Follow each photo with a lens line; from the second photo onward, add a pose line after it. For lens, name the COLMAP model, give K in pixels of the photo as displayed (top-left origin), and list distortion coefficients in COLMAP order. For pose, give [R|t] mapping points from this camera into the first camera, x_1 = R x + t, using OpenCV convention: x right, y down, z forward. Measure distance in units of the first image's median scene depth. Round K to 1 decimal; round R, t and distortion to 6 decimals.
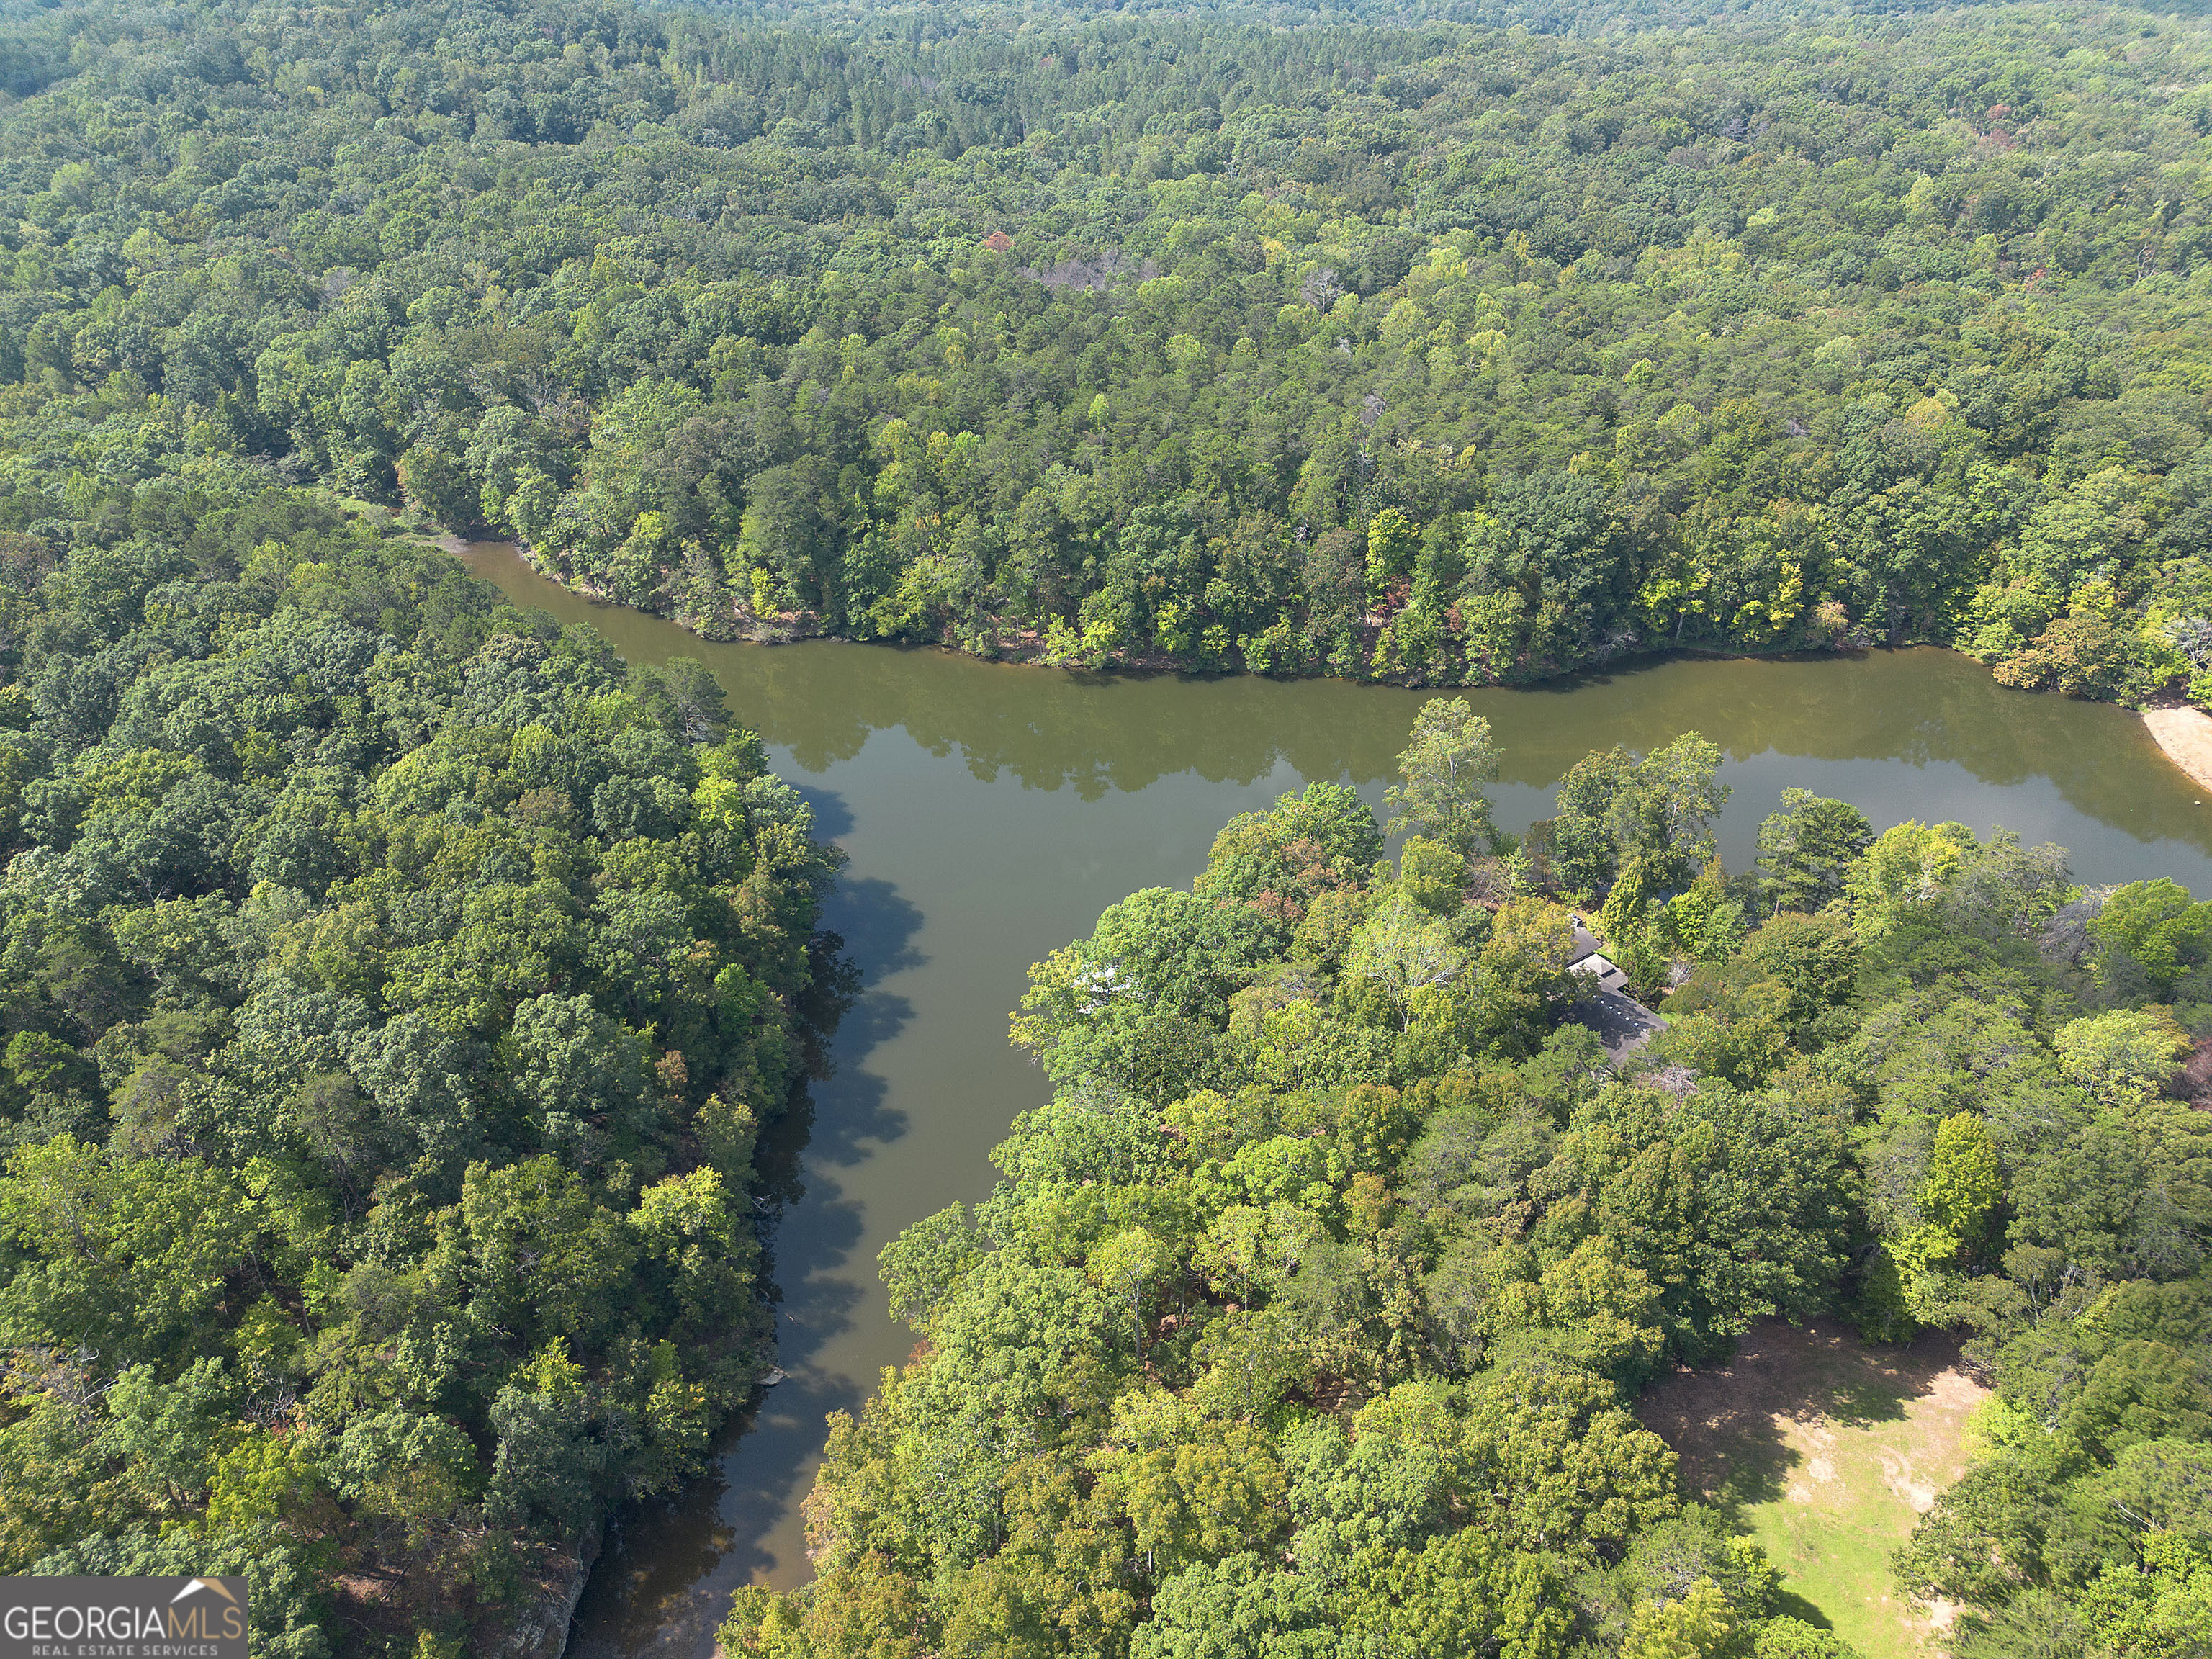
lens RADIAL K [[1547.4, 0, 1118.4], [0, 1547.4, 832.4], [0, 0, 1]] dist [0.067503, -0.063112]
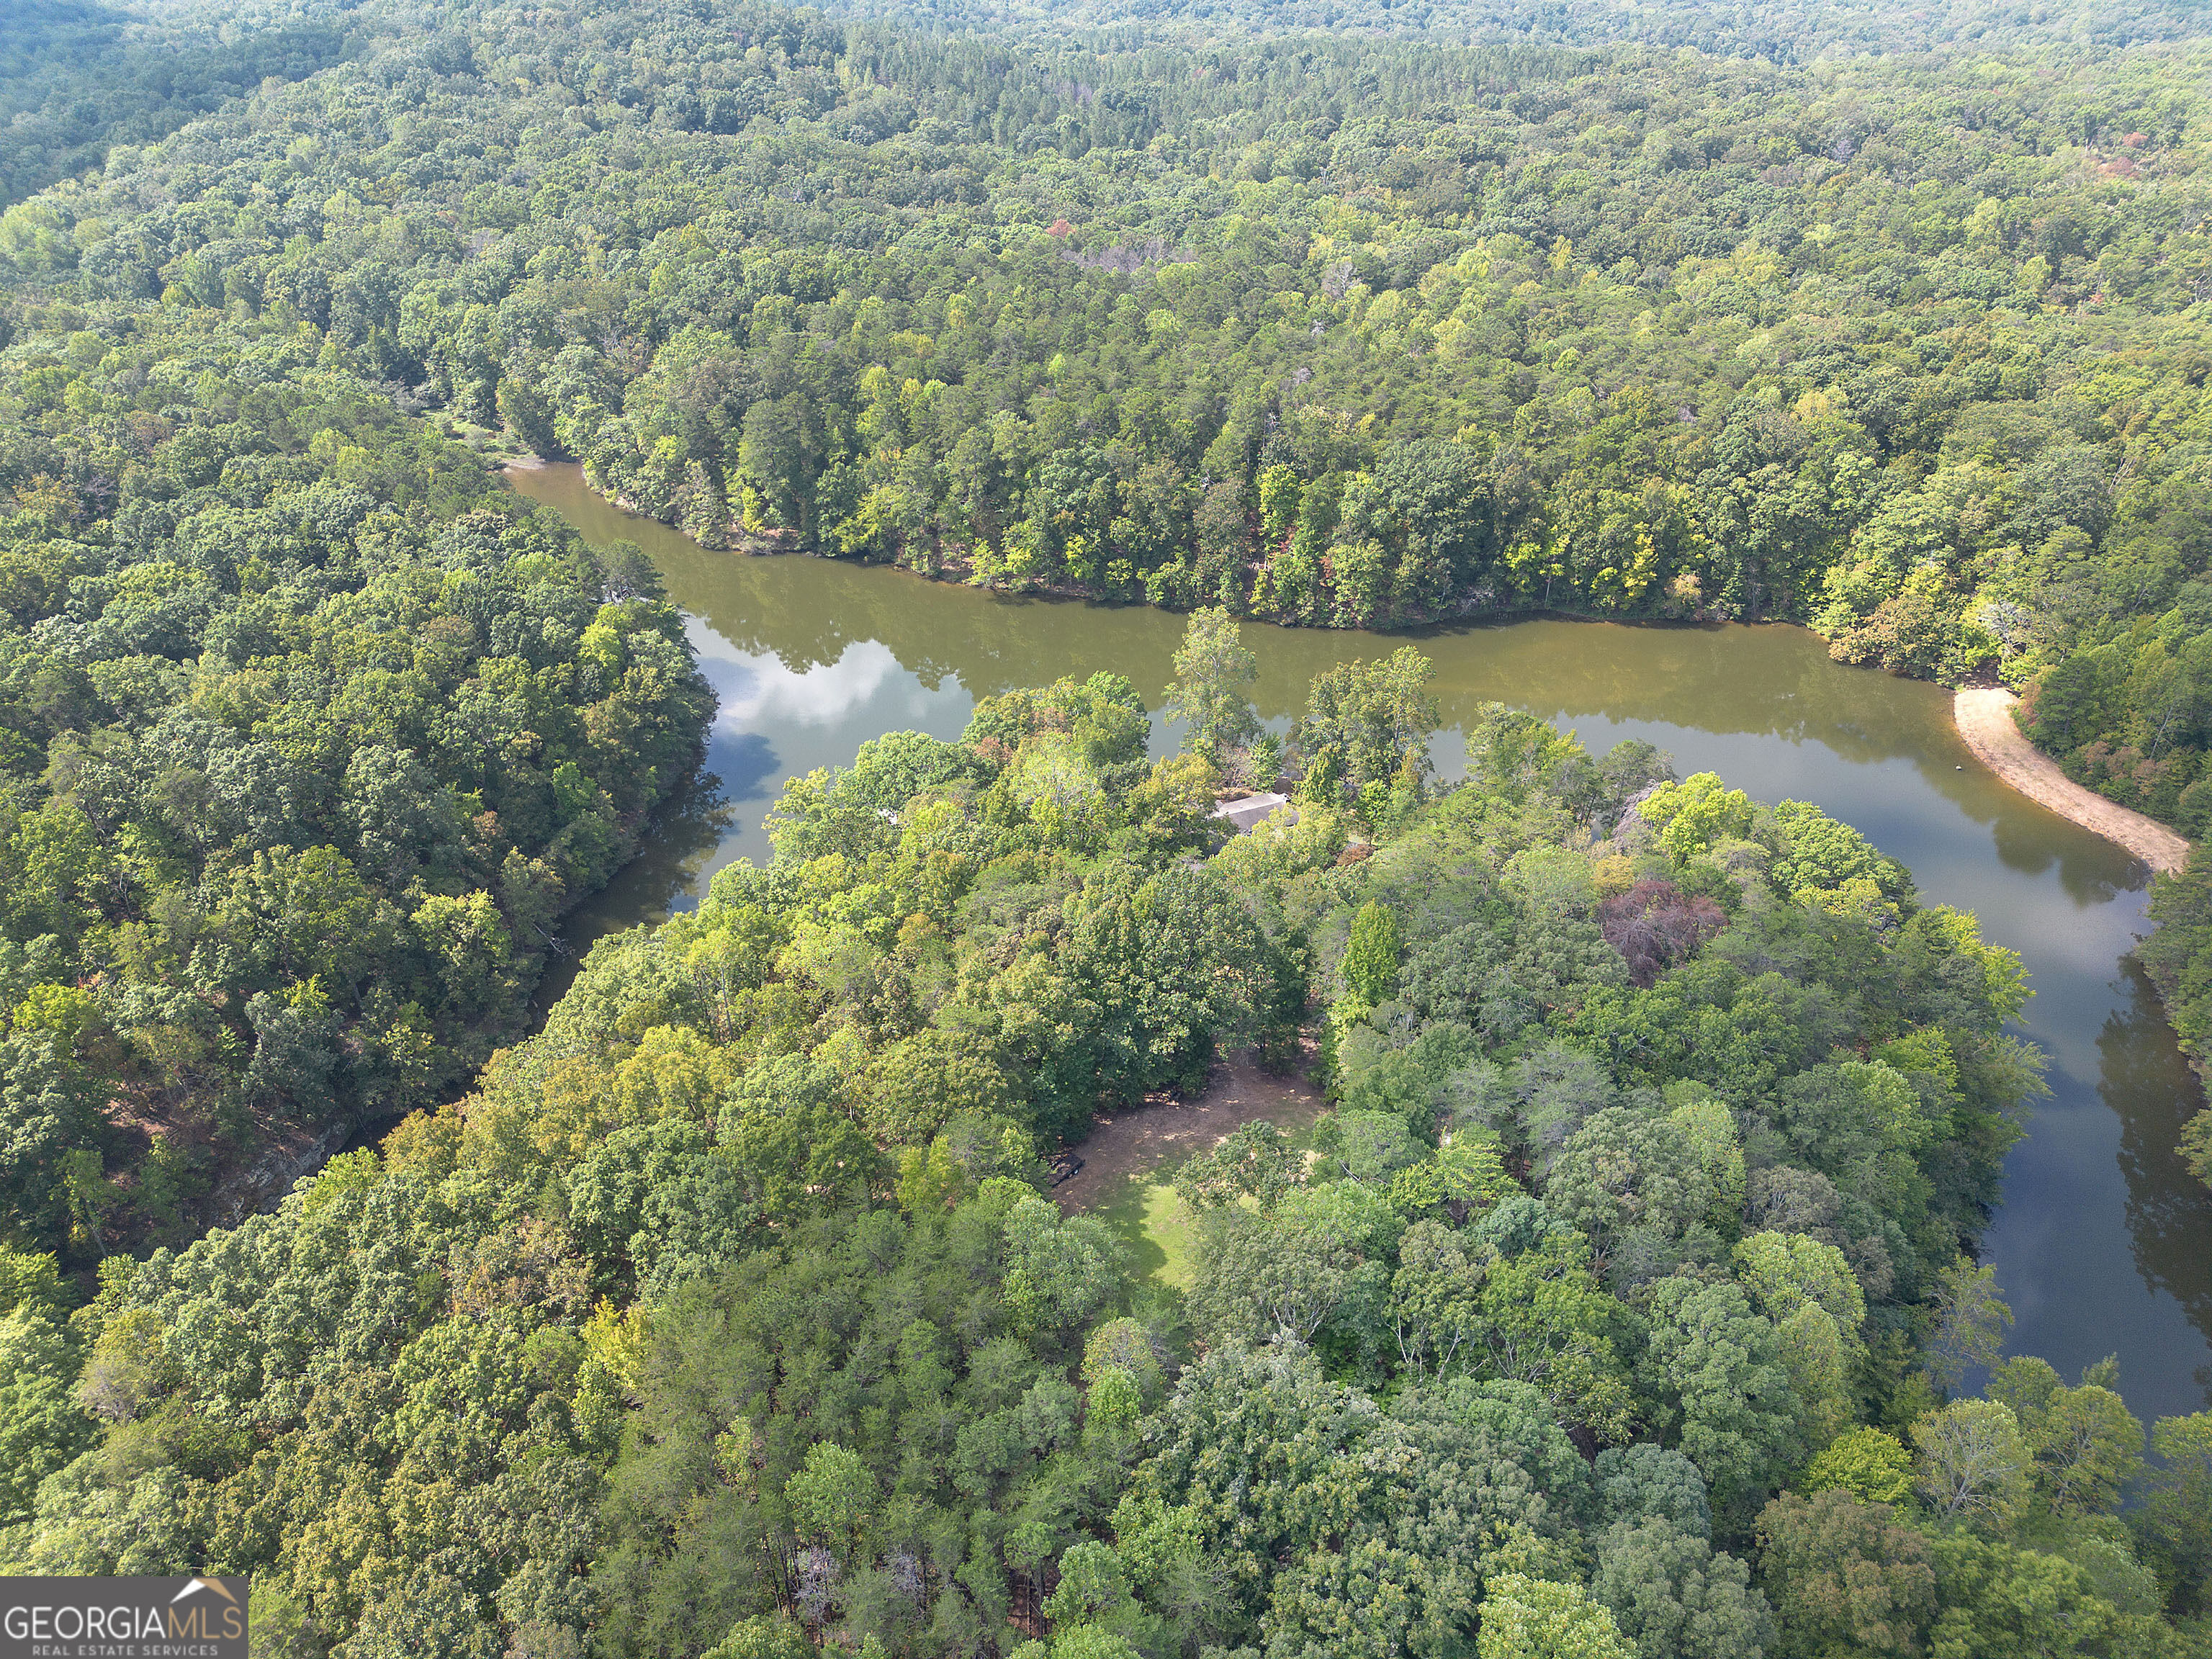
lens RADIAL K [[1547.4, 0, 1118.4], [0, 1547.4, 832.4], [0, 0, 1]] dist [0.067503, -0.063112]
pose [[0.986232, 0.088746, -0.139540, 0.235494], [-0.090188, 0.995917, -0.004031, 0.068727], [0.138613, 0.016561, 0.990208, -0.112443]]
